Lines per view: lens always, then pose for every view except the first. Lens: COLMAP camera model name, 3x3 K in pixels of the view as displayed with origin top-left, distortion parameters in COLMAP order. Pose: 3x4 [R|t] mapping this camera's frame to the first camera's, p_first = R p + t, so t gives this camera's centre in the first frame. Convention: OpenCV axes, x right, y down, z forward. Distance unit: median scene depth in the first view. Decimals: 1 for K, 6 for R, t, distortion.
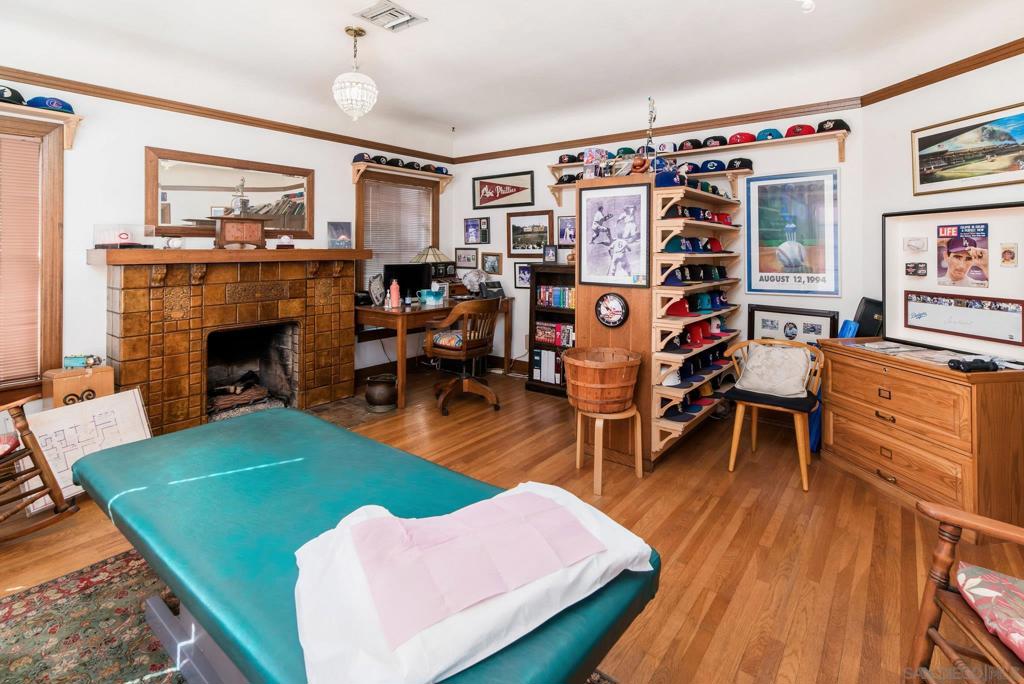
lens RADIAL K [[488.9, 0, 513.7], [0, 488.9, 248.4], [0, 0, 1]] dist [-0.000286, -0.000056]
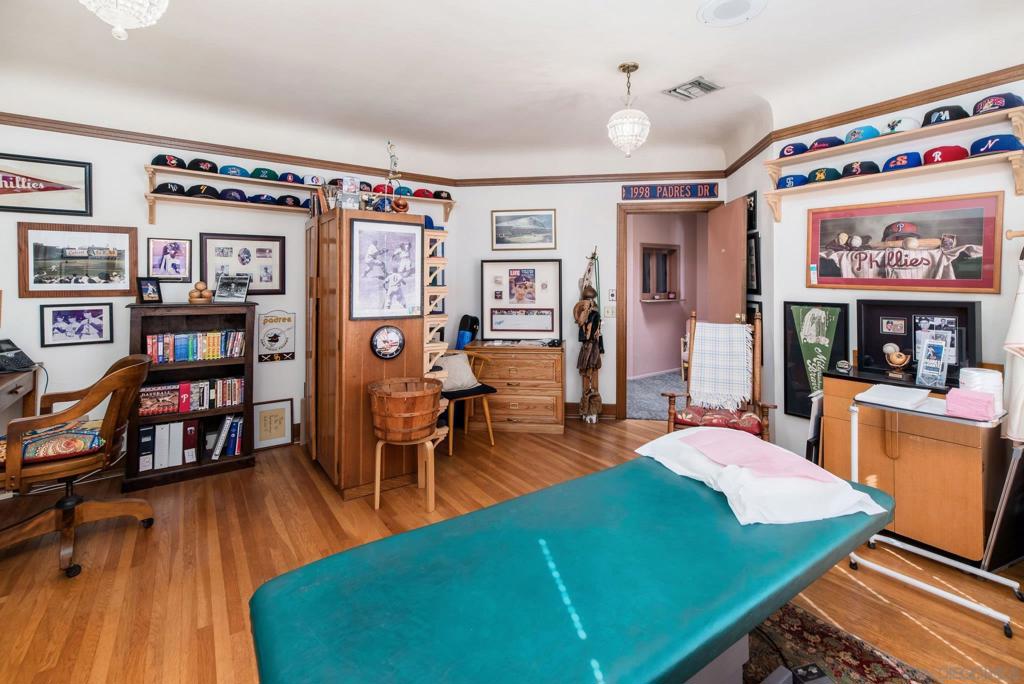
lens RADIAL K [[472.6, 0, 511.8], [0, 472.6, 282.5], [0, 0, 1]] dist [0.002170, 0.000167]
pose [[0.297494, 0.001064, 0.954723, -0.665917], [-0.000188, 0.999999, -0.001055, 0.001598], [-0.954724, 0.000134, 0.297494, 0.456821]]
